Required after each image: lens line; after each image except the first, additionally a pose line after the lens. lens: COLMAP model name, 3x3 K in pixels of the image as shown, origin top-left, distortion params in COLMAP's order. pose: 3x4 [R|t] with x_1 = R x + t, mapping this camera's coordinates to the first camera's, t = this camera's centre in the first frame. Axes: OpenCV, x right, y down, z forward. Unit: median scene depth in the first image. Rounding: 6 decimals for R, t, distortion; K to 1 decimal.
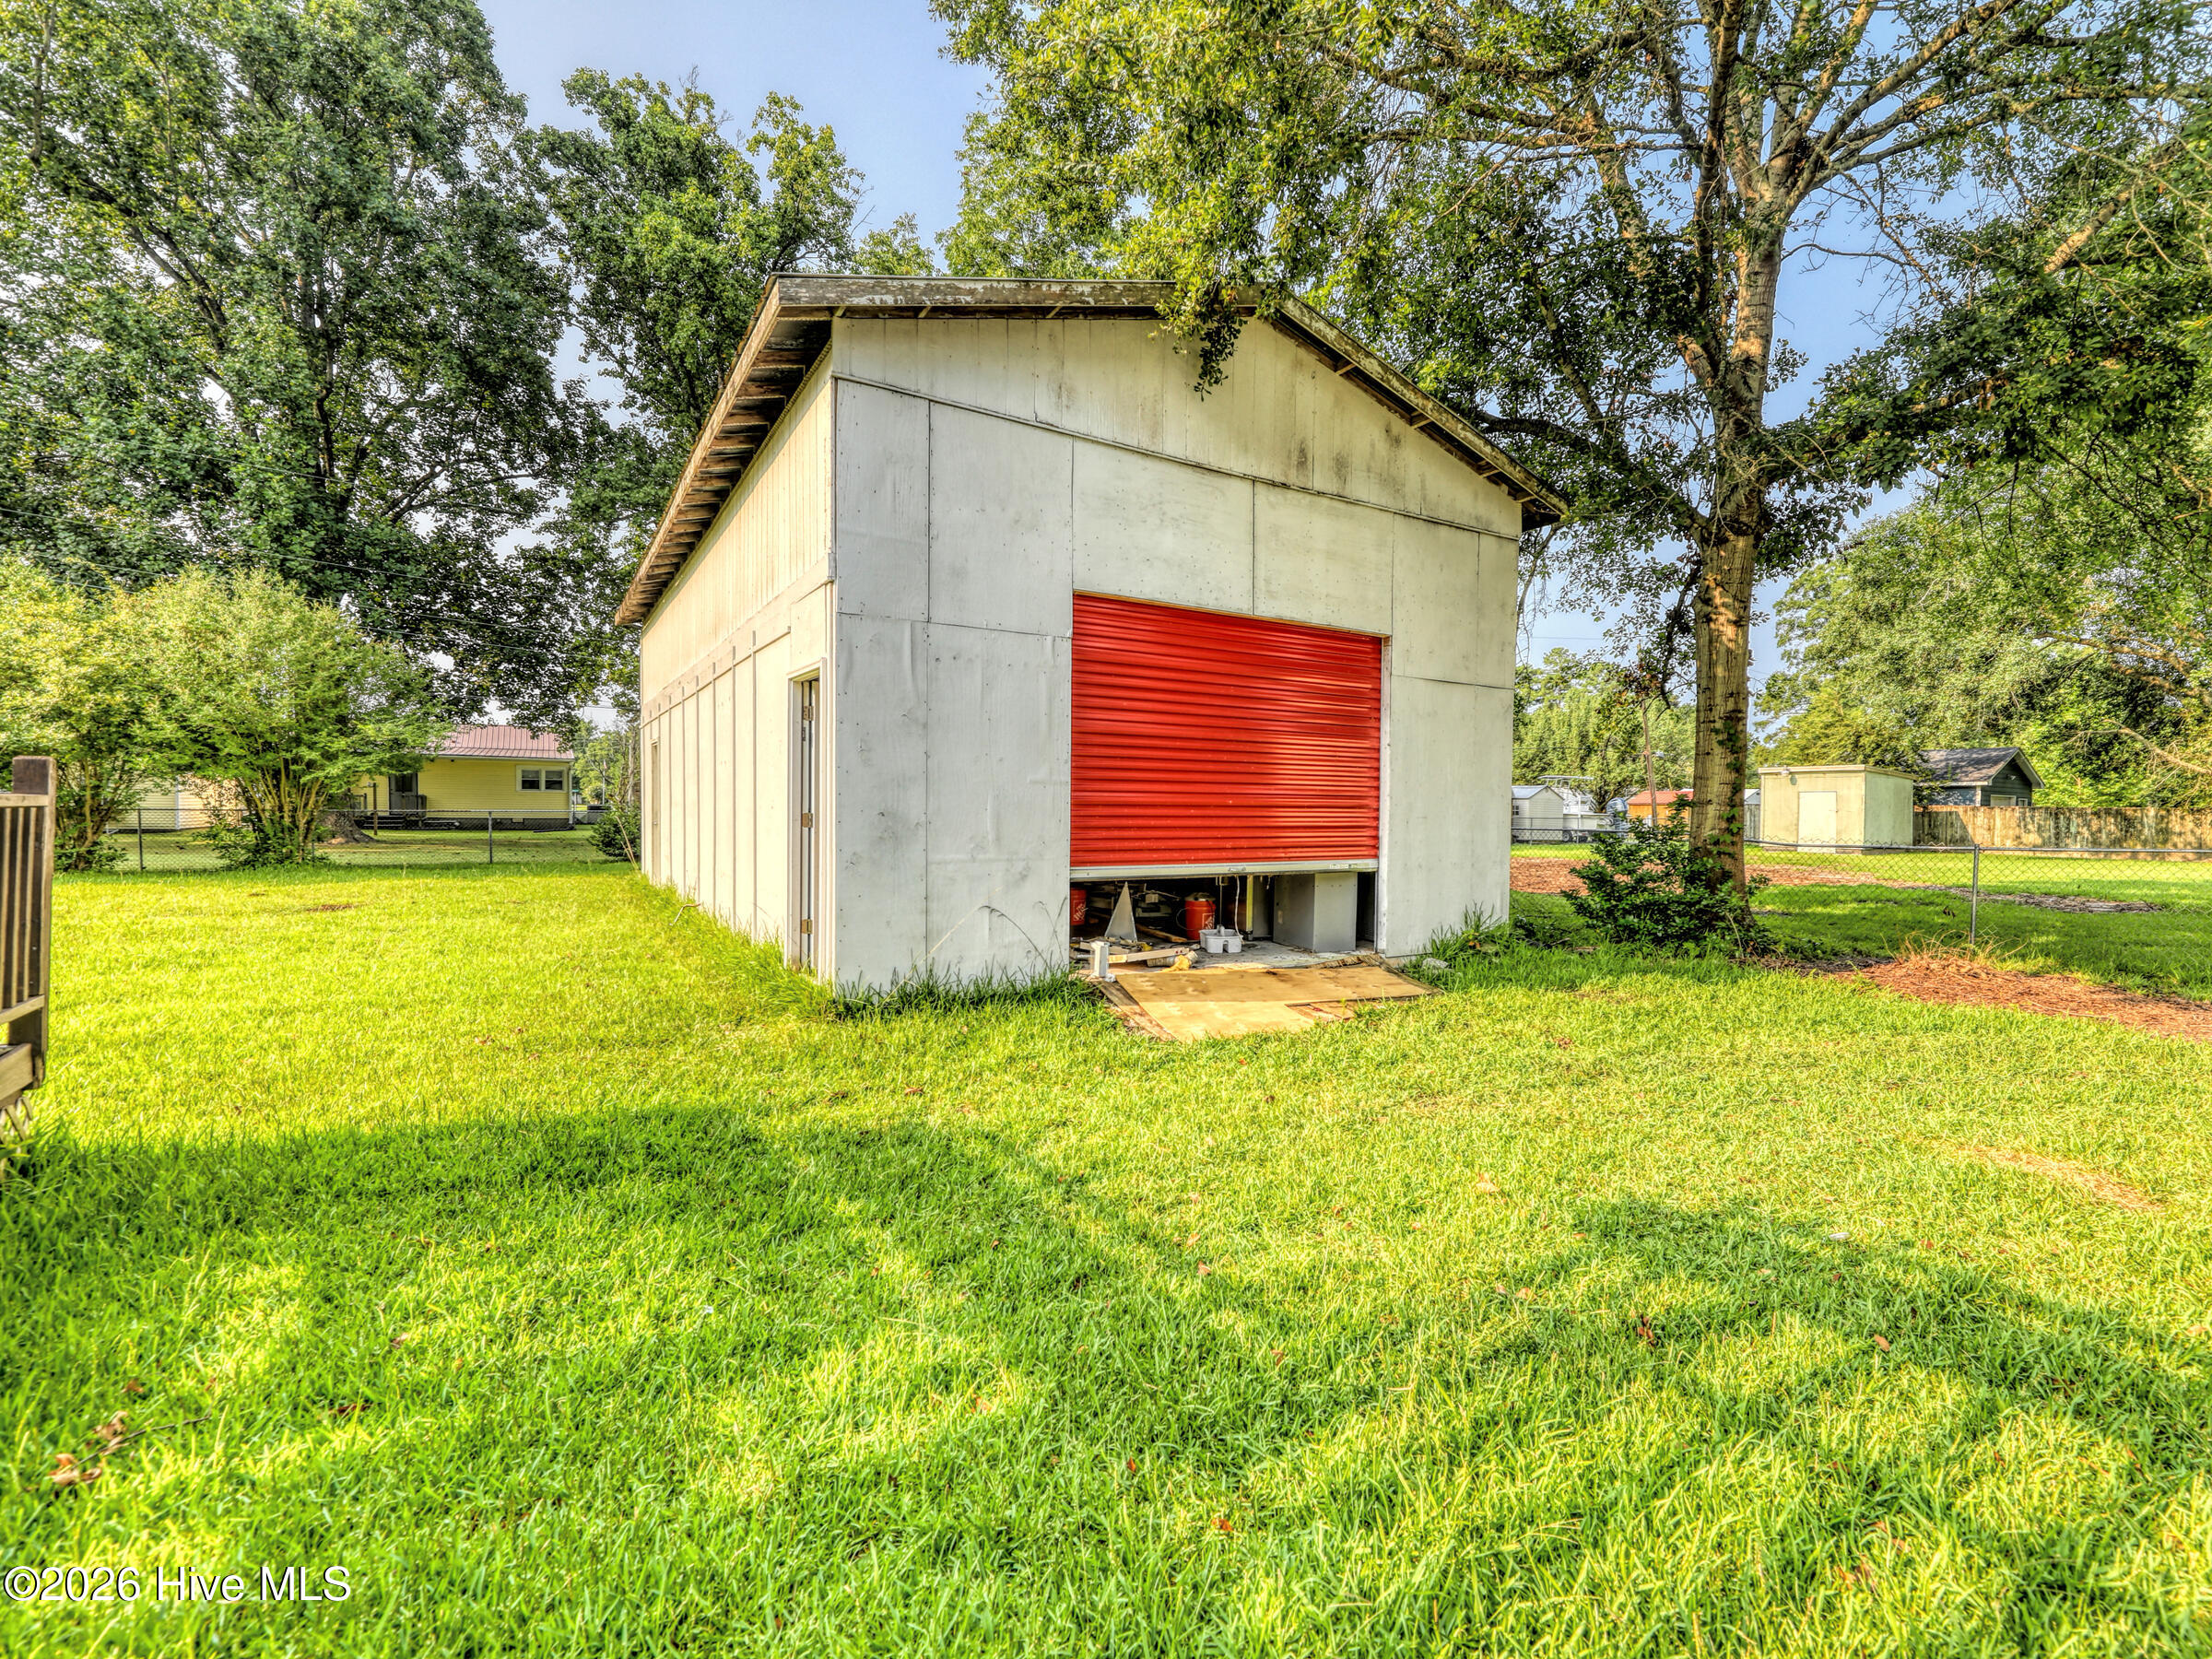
lens RADIAL K [[1113.5, 0, 1106.0], [0, 1113.5, 829.5], [0, 0, 1]] dist [-0.003193, -0.000342]
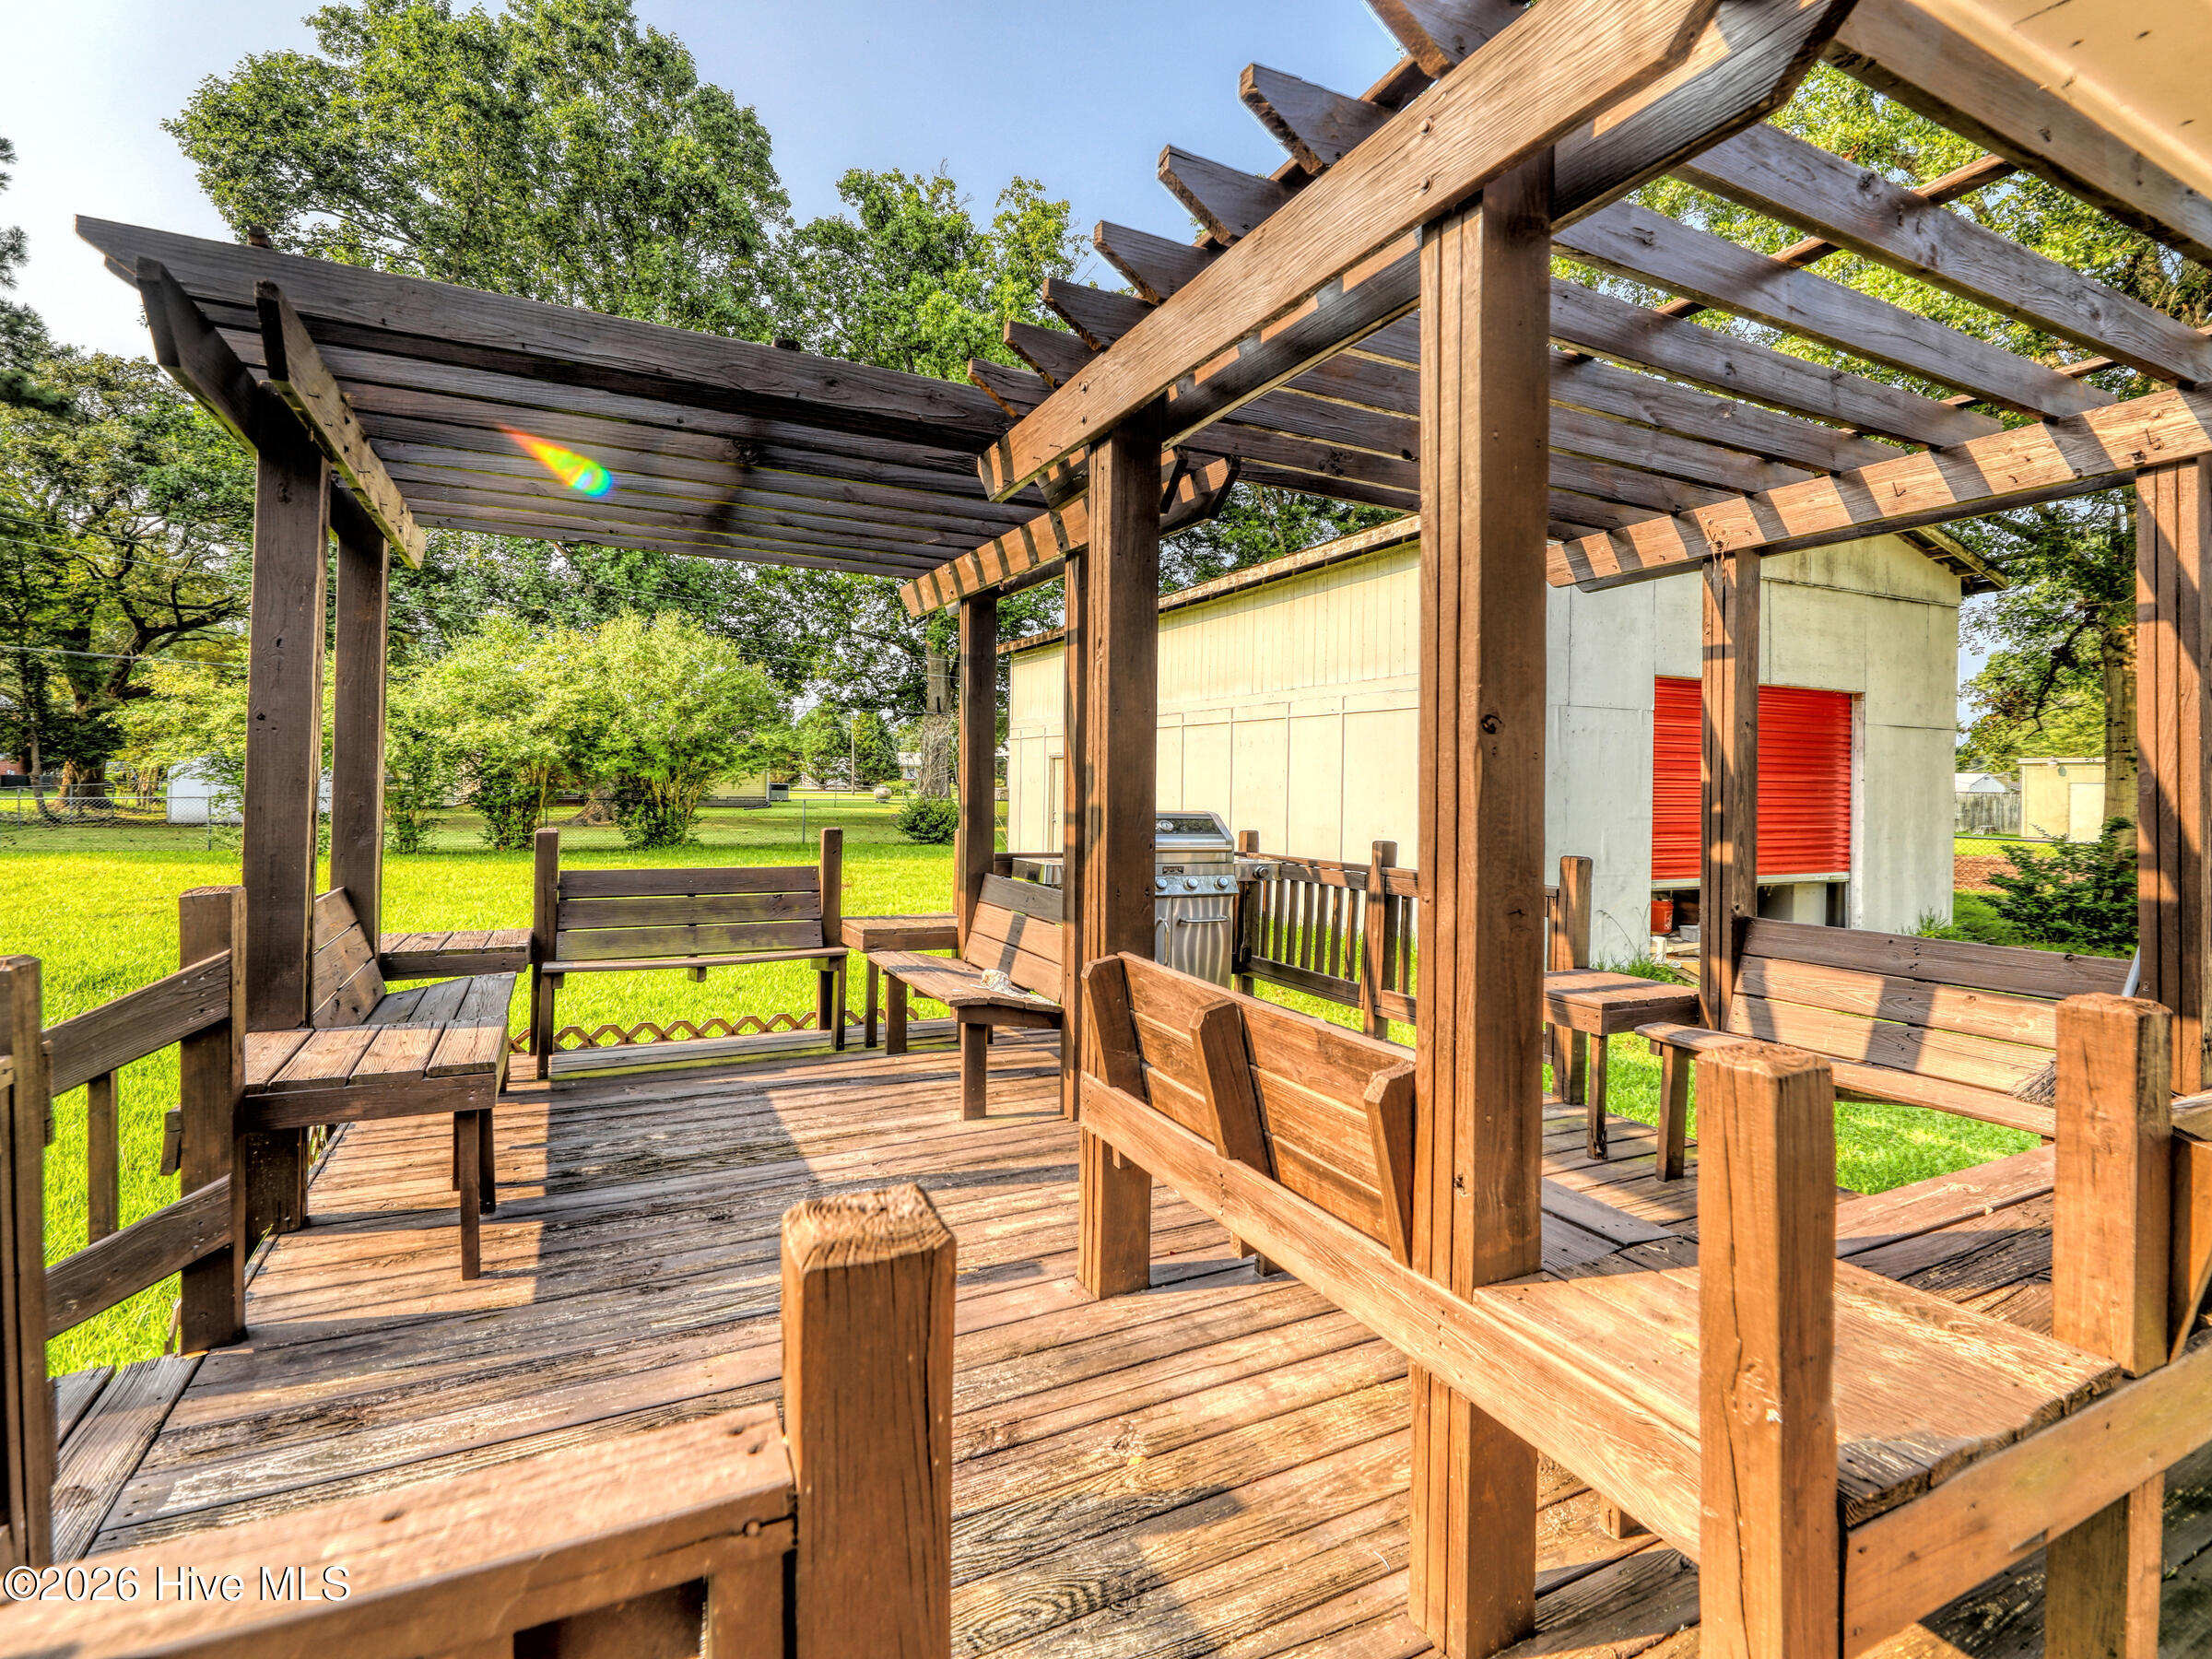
lens RADIAL K [[1024.2, 0, 1108.6], [0, 1024.2, 784.7], [0, 0, 1]] dist [-0.004281, -0.000323]
pose [[0.985505, -0.001612, -0.169640, -0.271637], [-0.002729, 0.999675, -0.025351, -0.028329], [0.169625, 0.025446, 0.985180, -0.189682]]
